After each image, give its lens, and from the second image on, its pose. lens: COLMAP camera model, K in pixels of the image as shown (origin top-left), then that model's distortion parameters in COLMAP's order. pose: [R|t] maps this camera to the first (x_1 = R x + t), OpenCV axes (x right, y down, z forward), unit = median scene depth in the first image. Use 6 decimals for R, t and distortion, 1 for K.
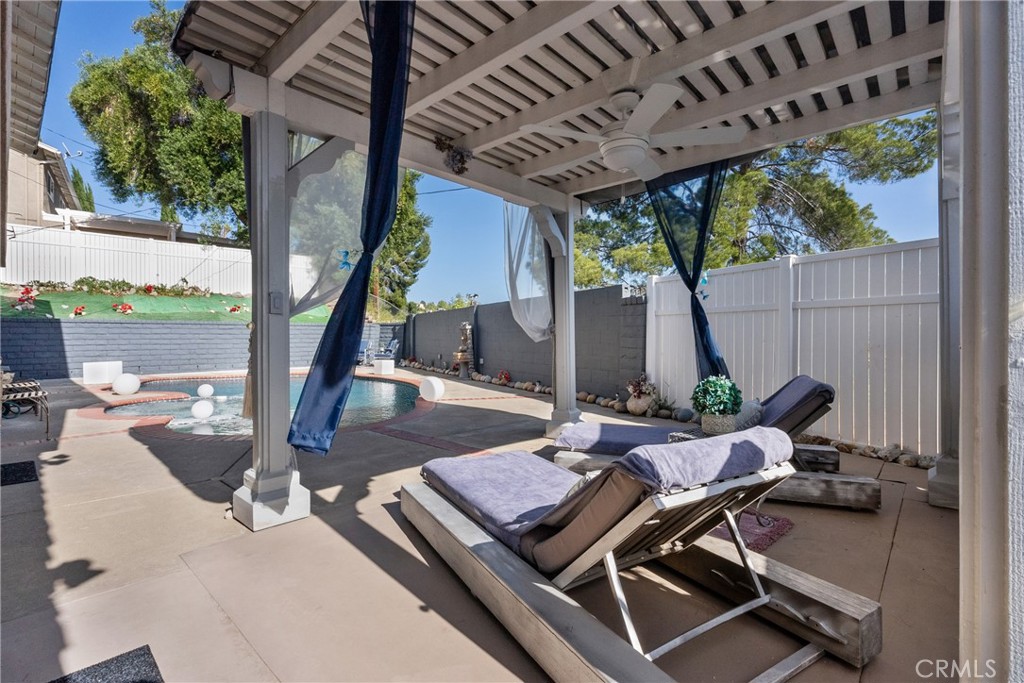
lens RADIAL K [[465.3, 0, 512.0], [0, 465.3, 341.5], [0, 0, 1]] dist [-0.001856, 0.000263]
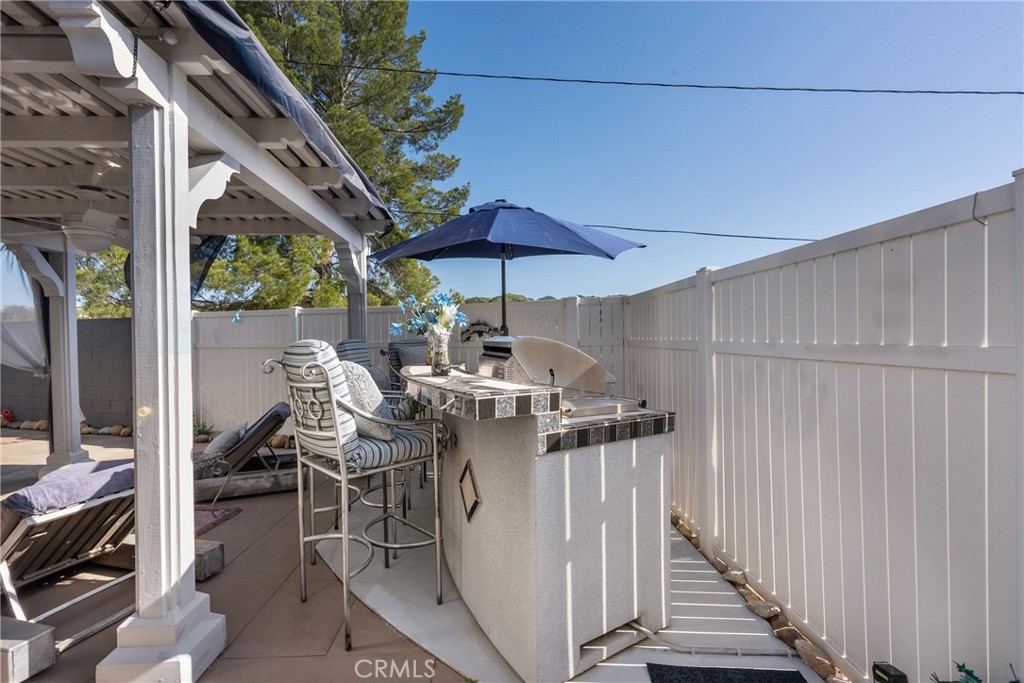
lens RADIAL K [[465.3, 0, 512.0], [0, 465.3, 341.5], [0, 0, 1]] dist [-0.001856, 0.000263]
pose [[0.713097, -0.008436, 0.701014, 0.216931], [0.017741, 0.999825, -0.006015, -0.139131], [-0.700841, 0.016726, 0.713122, -0.773837]]
